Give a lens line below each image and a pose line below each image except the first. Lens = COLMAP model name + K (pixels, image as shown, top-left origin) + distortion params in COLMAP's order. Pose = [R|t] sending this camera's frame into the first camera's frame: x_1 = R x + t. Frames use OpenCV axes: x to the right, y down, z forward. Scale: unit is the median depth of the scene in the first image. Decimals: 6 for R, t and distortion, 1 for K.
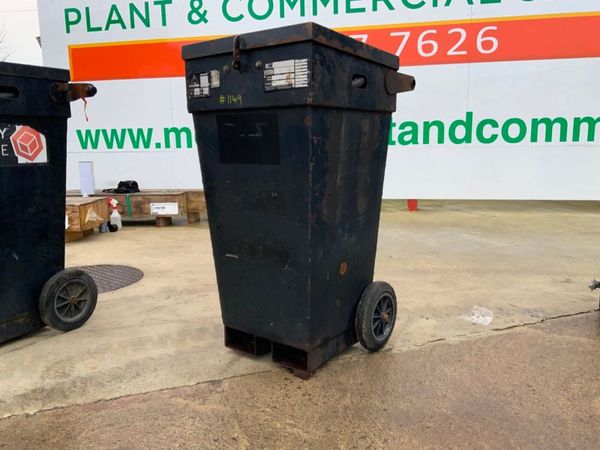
lens RADIAL K [[495.7, 0, 301.3], [0, 495.7, 226.9], [0, 0, 1]] dist [0.073372, -0.130325]
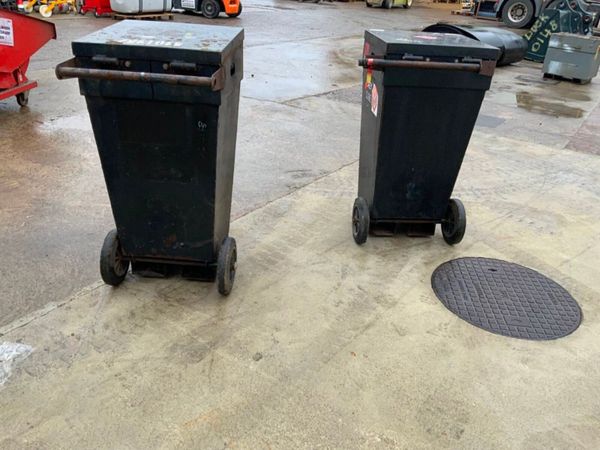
lens RADIAL K [[495.7, 0, 299.7], [0, 495.7, 224.5], [0, 0, 1]] dist [0.073372, -0.130325]
pose [[-0.830143, 0.220466, -0.512111, 0.366622], [-0.144064, 0.802493, 0.579008, -0.618263], [0.538617, 0.554436, -0.634423, 1.860433]]
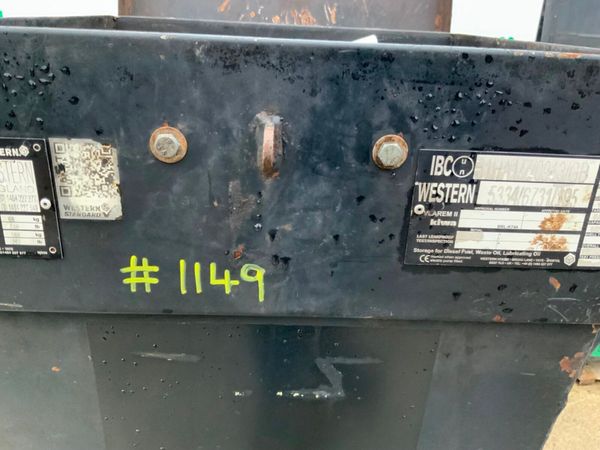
lens RADIAL K [[495.7, 0, 297.9], [0, 495.7, 227.5], [0, 0, 1]] dist [0.073372, -0.130325]
pose [[0.785439, -0.195472, 0.587262, -0.182332], [0.049492, 0.965617, 0.255215, -0.261914], [-0.616957, -0.171391, 0.768107, 0.644265]]
